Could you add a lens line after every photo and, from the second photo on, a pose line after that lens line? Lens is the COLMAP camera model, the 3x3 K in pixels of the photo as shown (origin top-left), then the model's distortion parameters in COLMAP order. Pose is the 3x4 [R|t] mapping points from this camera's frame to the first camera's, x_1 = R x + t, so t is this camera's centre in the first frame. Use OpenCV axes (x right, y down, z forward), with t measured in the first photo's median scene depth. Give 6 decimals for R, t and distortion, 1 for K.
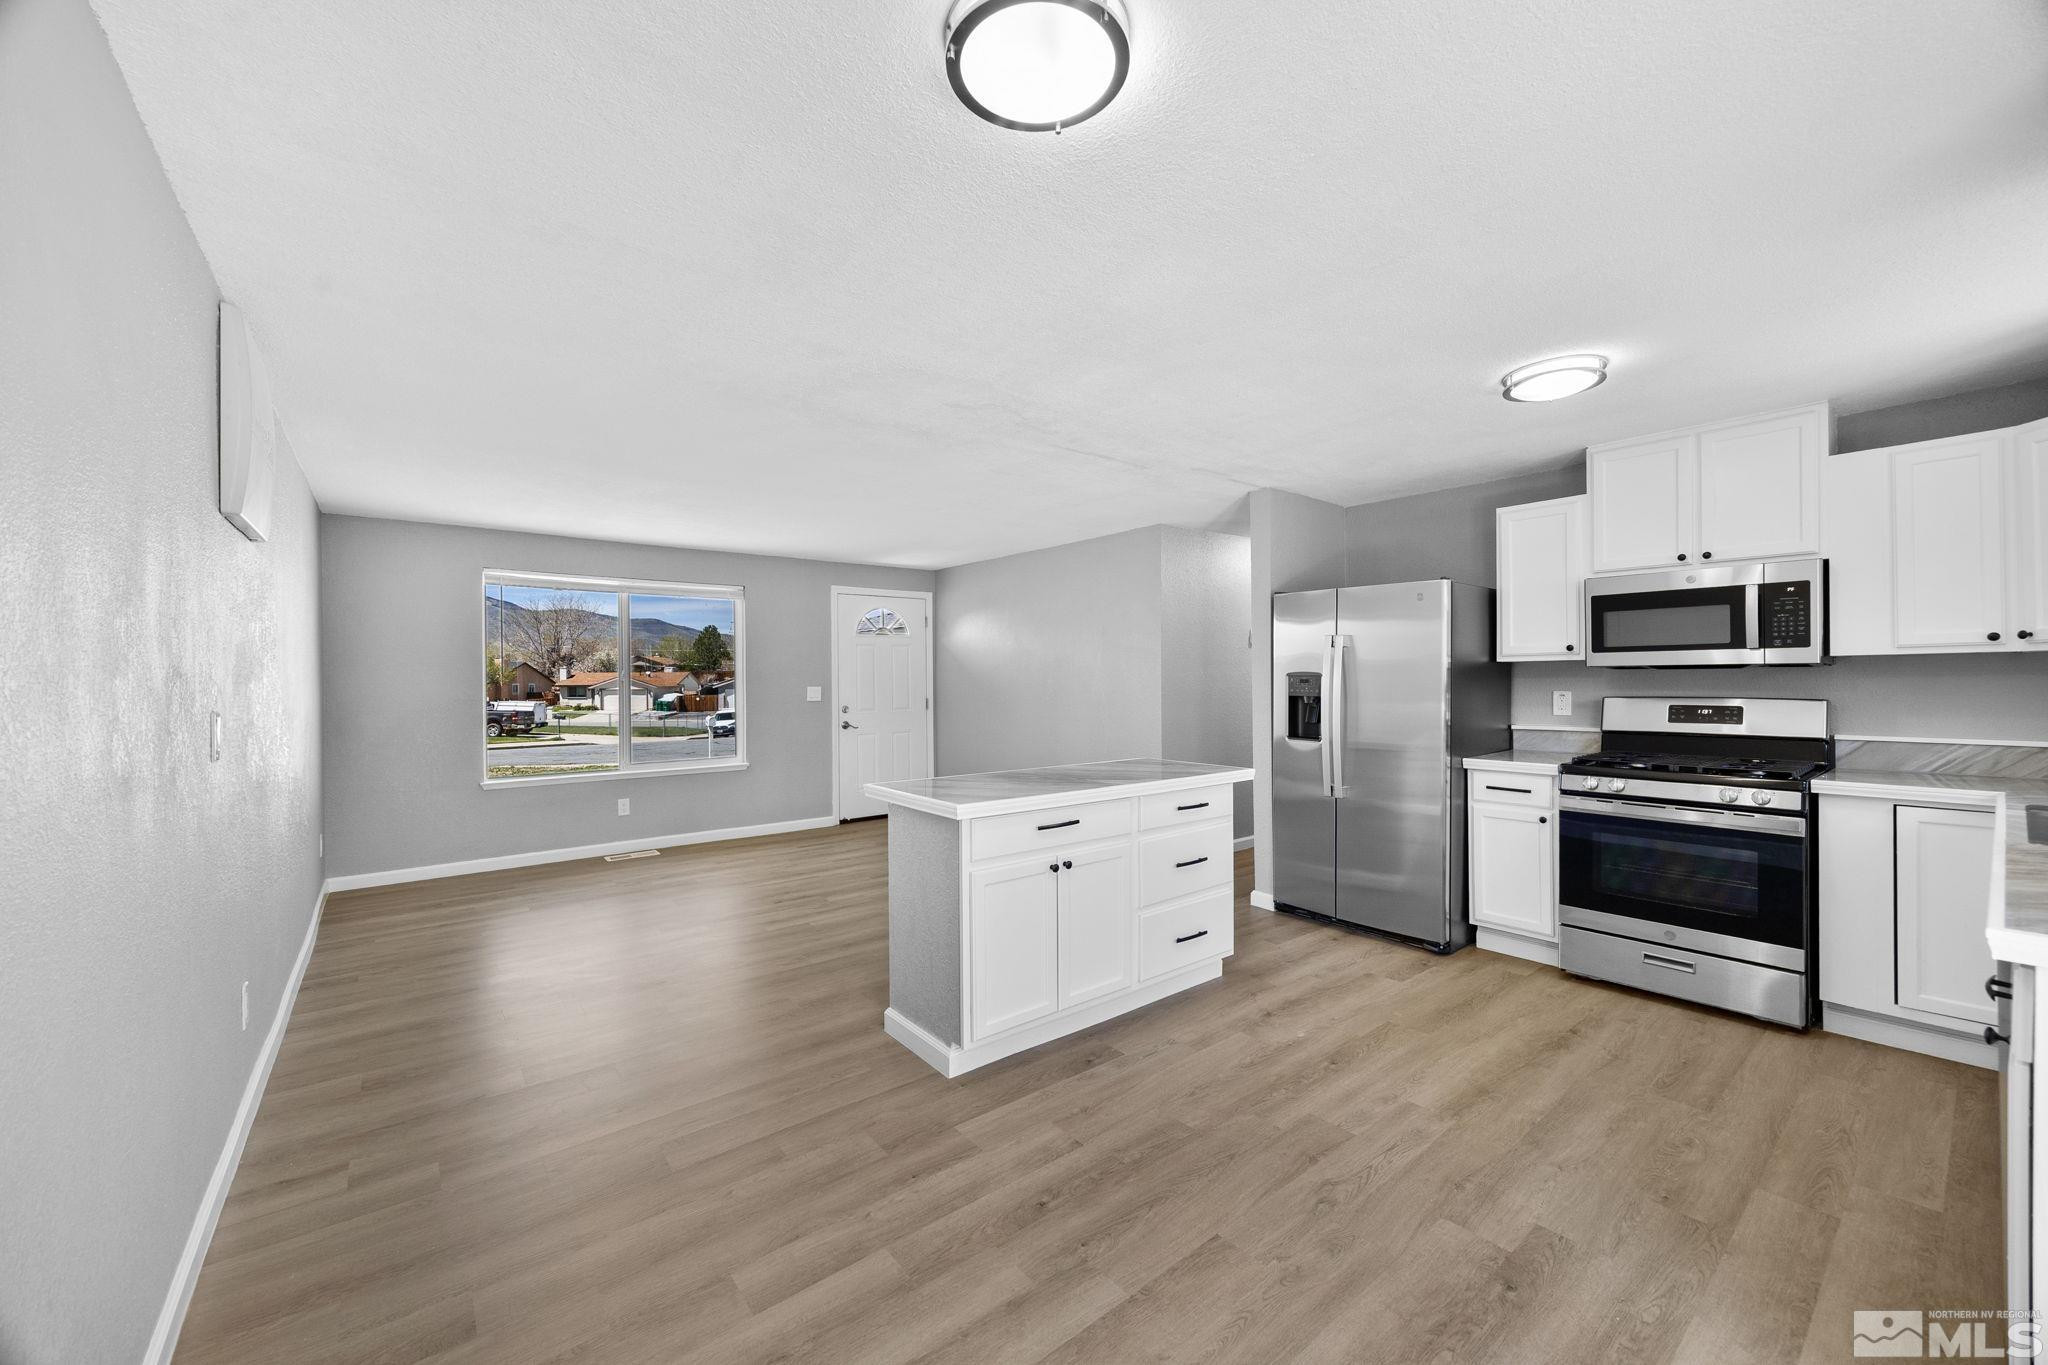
lens RADIAL K [[783.8, 0, 1022.4], [0, 783.8, 678.3], [0, 0, 1]] dist [-0.002547, 0.000357]
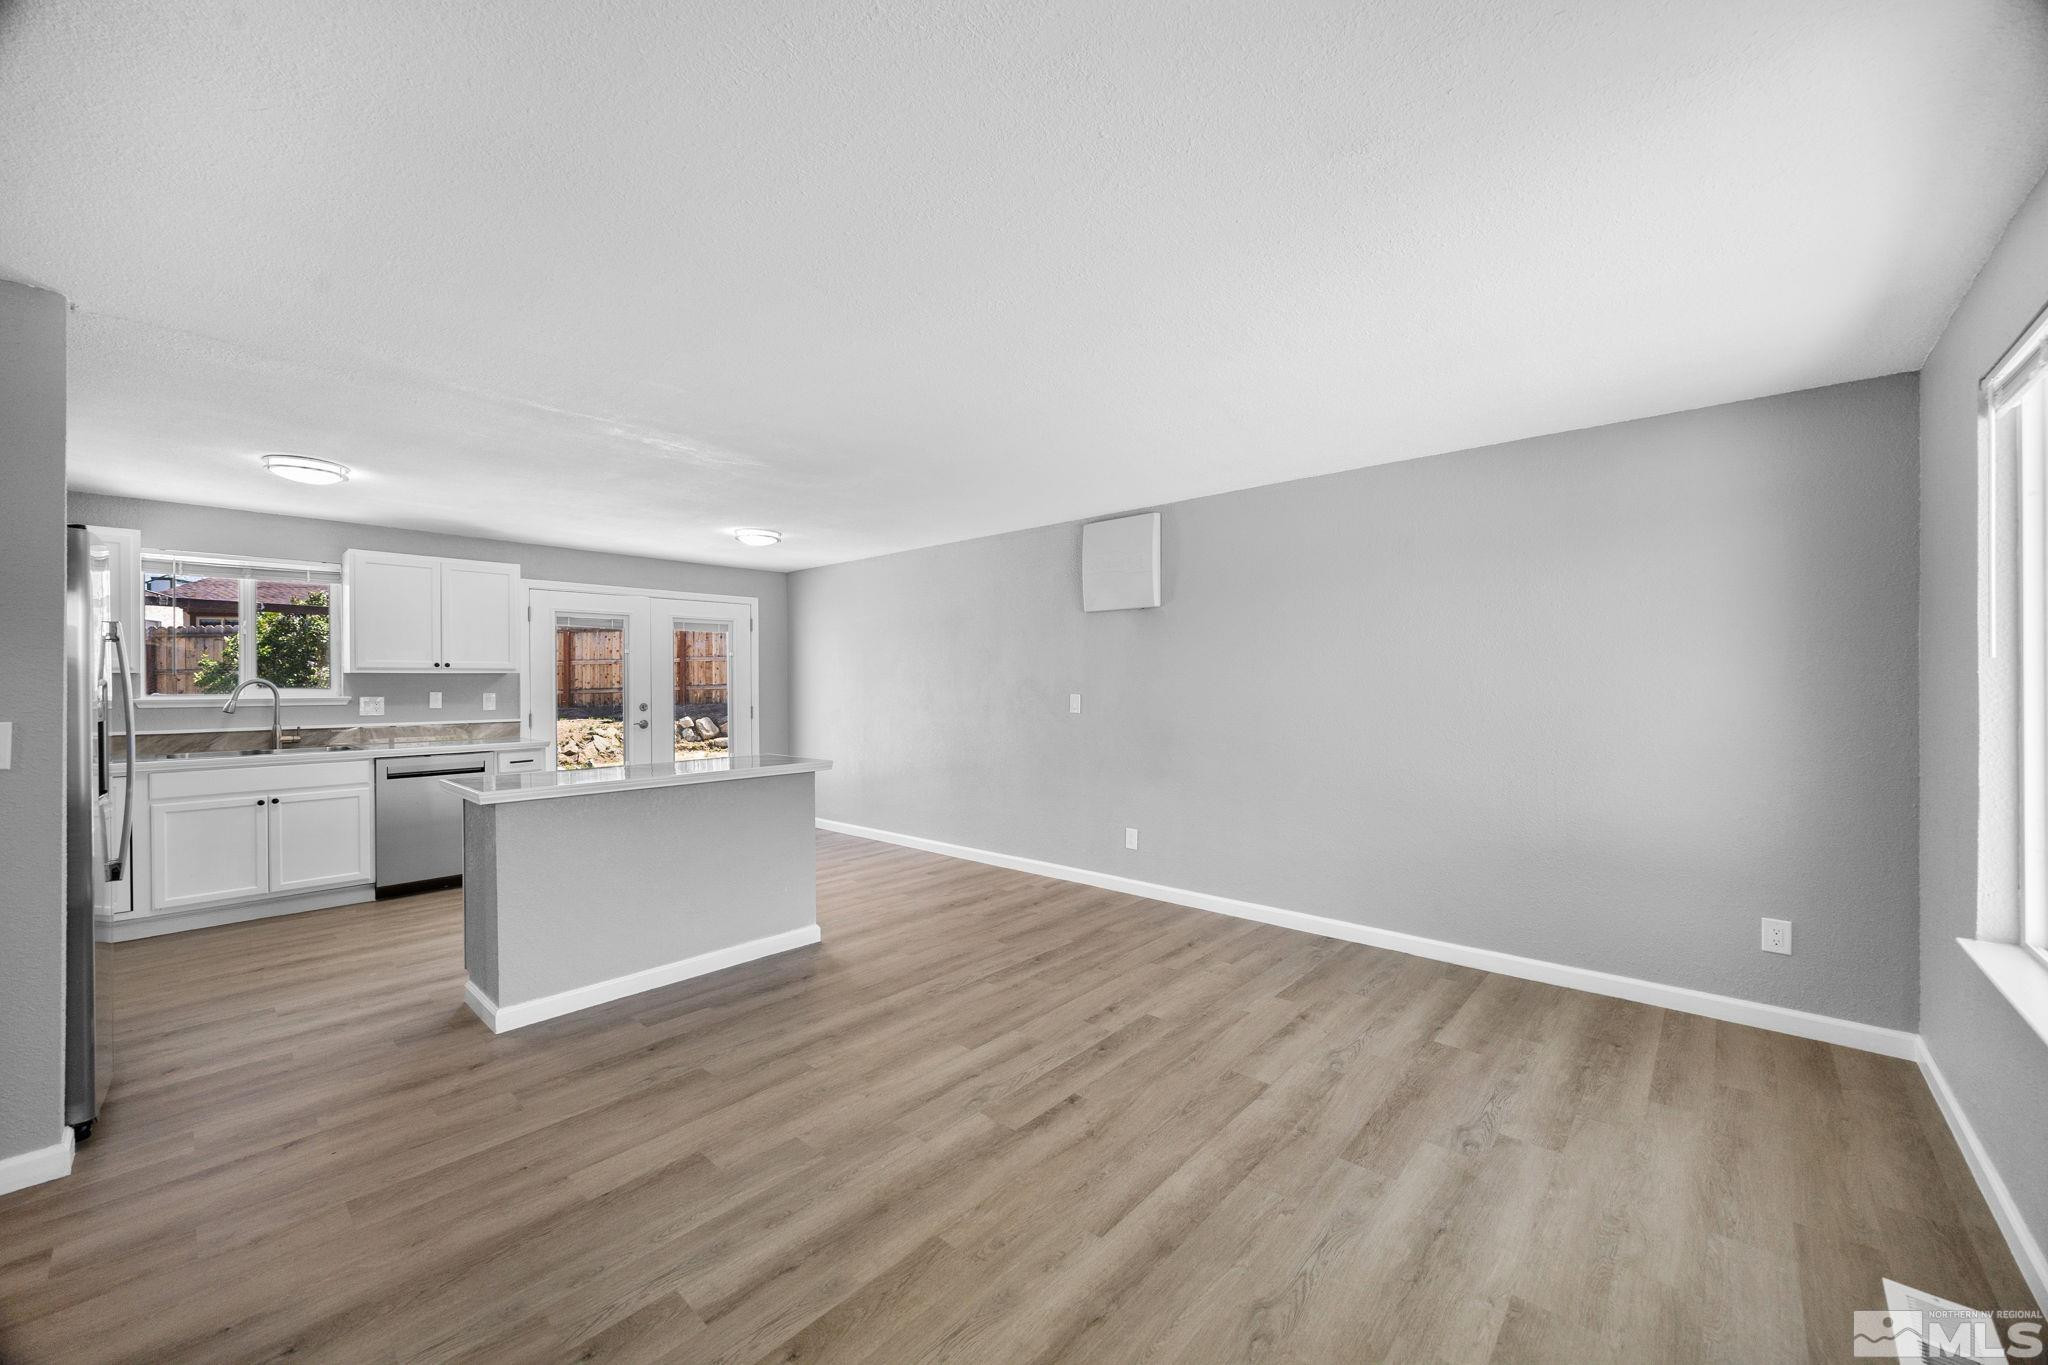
lens RADIAL K [[783.8, 0, 1030.0], [0, 783.8, 682.3], [0, 0, 1]] dist [-0.002547, 0.000357]
pose [[-0.984922, 0.011575, -0.172613, -0.260377], [0.011760, 0.999931, -0.000047, 0.001310], [0.172601, -0.002076, -0.984990, 2.046330]]
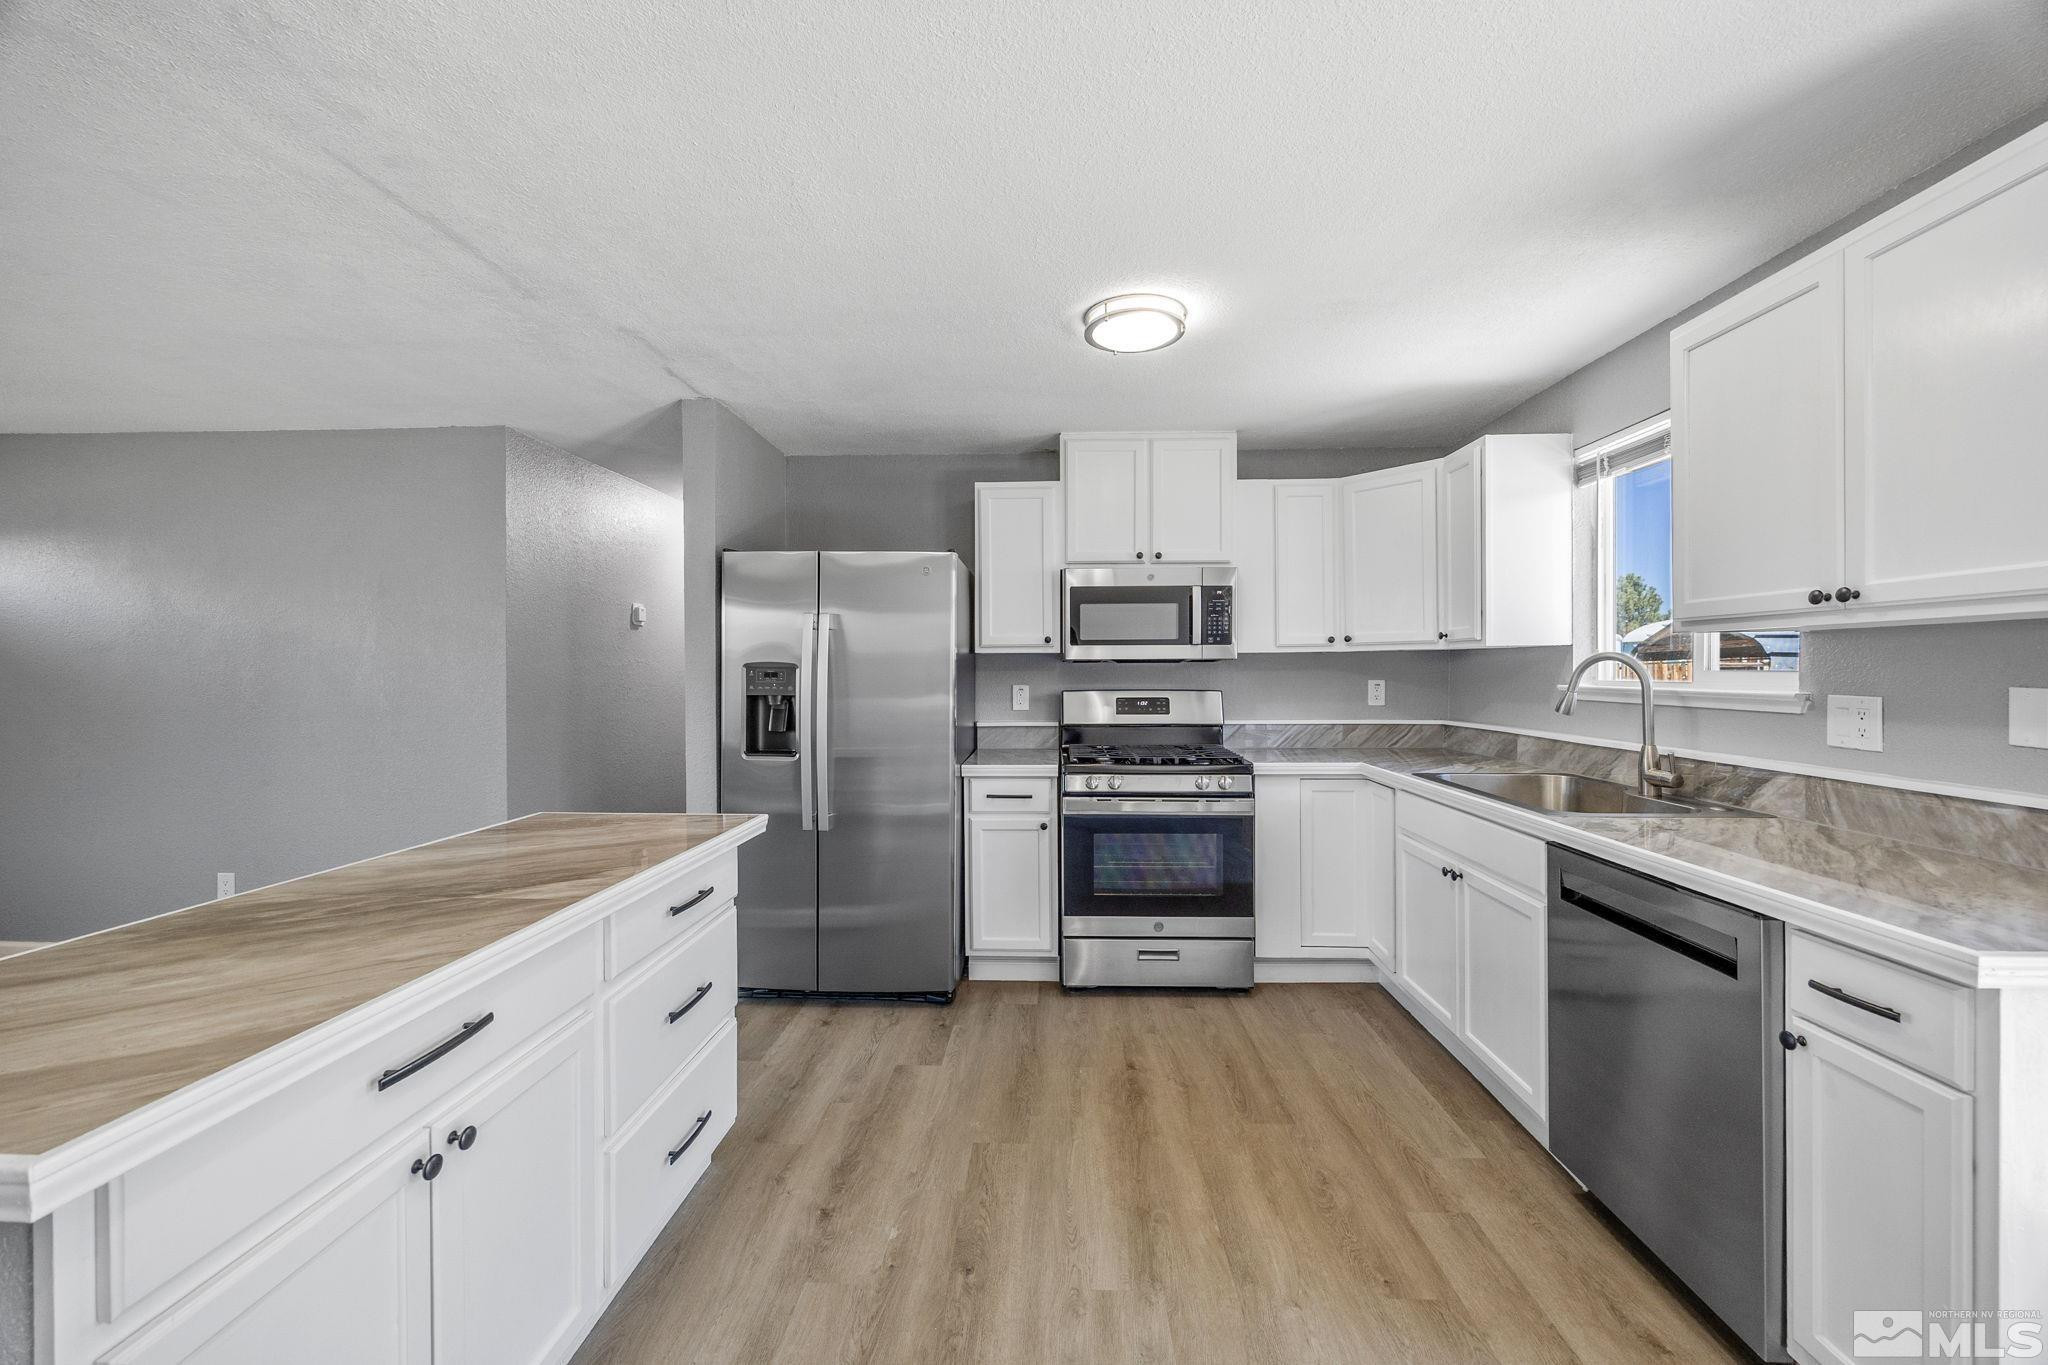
lens RADIAL K [[783.8, 0, 1021.3], [0, 783.8, 675.8], [0, 0, 1]] dist [-0.002547, 0.000357]
pose [[0.654486, -0.001201, 0.756073, -0.045317], [-0.002815, 0.999988, 0.004026, 0.001176], [-0.756069, -0.004764, 0.654475, 0.425469]]
